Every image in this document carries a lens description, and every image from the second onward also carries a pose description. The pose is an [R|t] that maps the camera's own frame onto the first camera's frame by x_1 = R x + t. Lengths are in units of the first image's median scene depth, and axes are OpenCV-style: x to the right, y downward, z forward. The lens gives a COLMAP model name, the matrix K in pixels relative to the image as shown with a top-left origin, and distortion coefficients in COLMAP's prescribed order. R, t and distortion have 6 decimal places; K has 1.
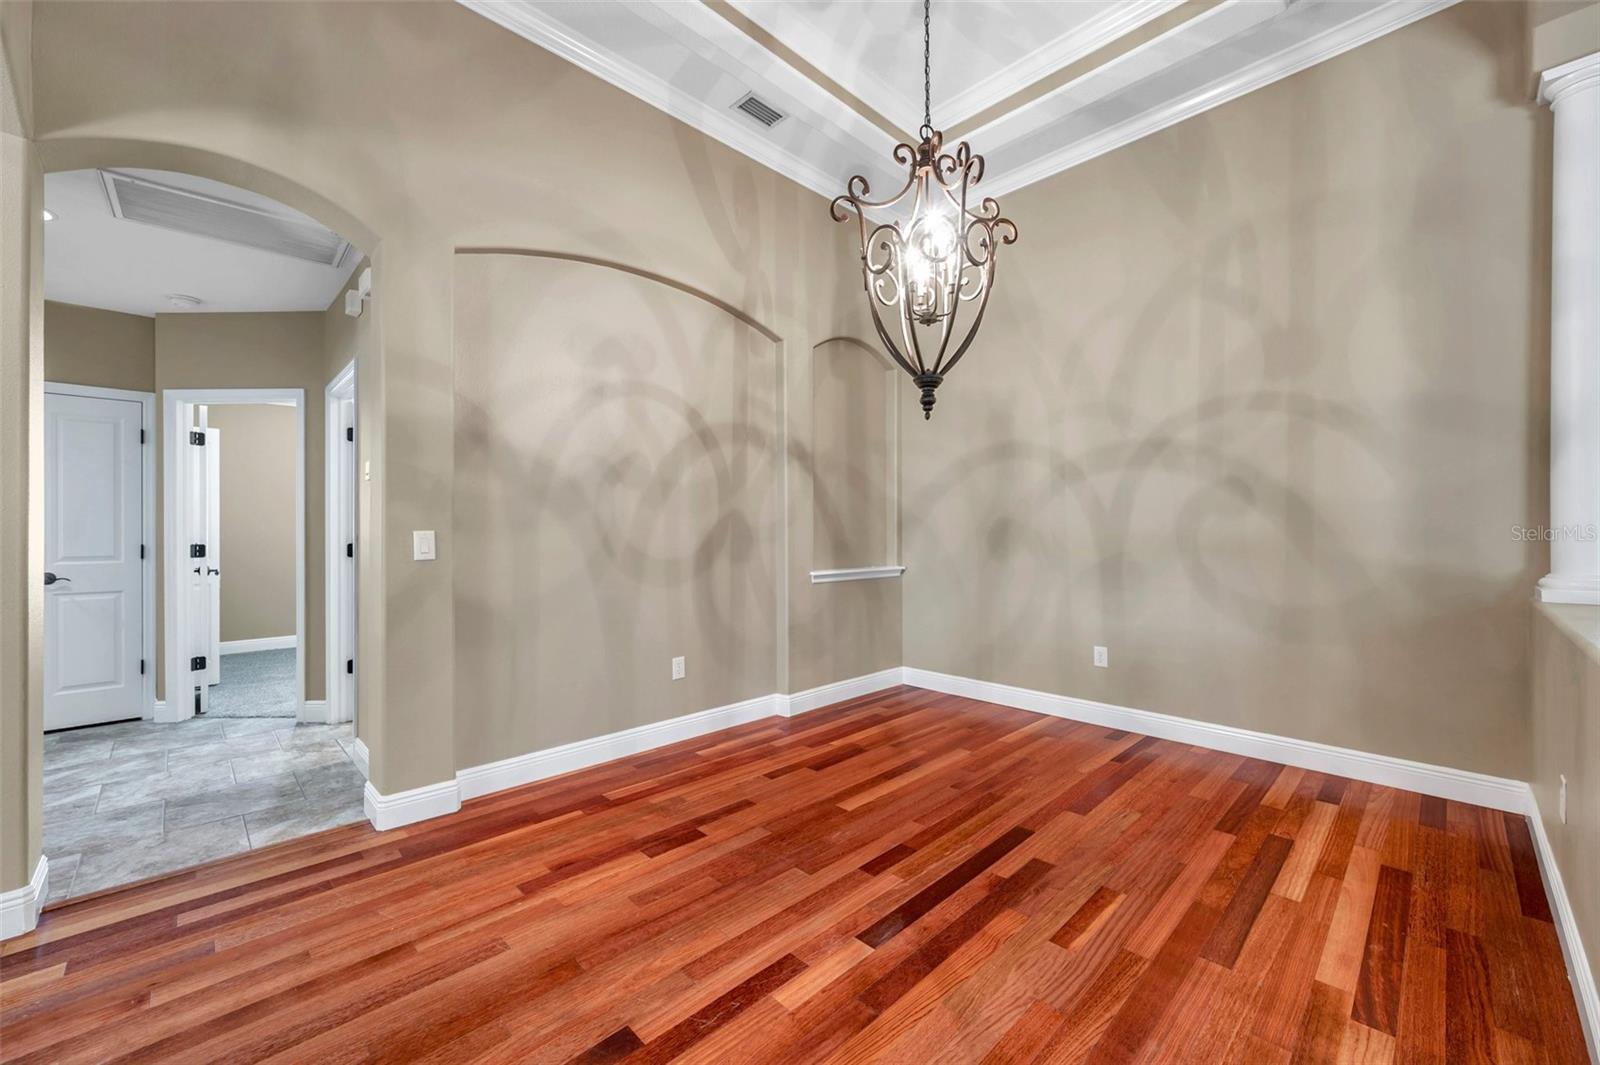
lens RADIAL K [[632.0, 0, 800.0], [0, 632.0, 532.5], [0, 0, 1]] dist [0.000154, -0.000282]
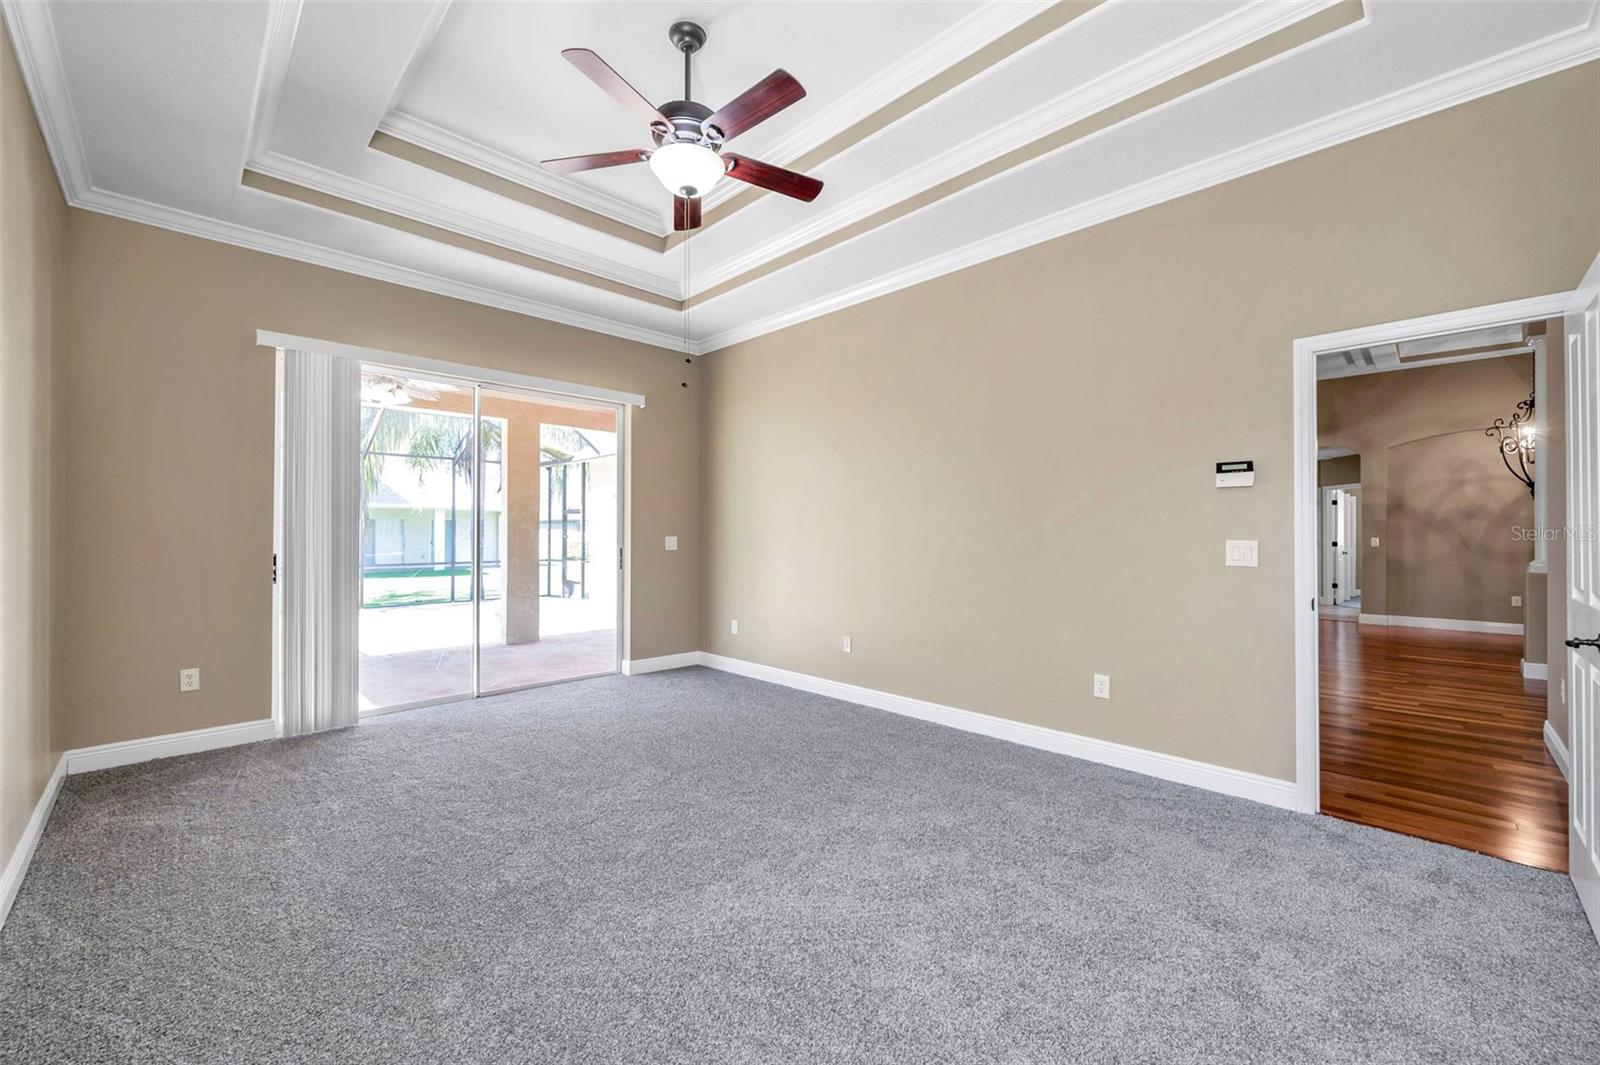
lens RADIAL K [[632.0, 0, 800.0], [0, 632.0, 532.5], [0, 0, 1]] dist [0.000154, -0.000282]
pose [[0.012778, 0.001641, -0.999917, 2.283581], [-0.005462, 0.999984, 0.001572, -0.015931], [0.999903, 0.005441, 0.012787, -1.751718]]
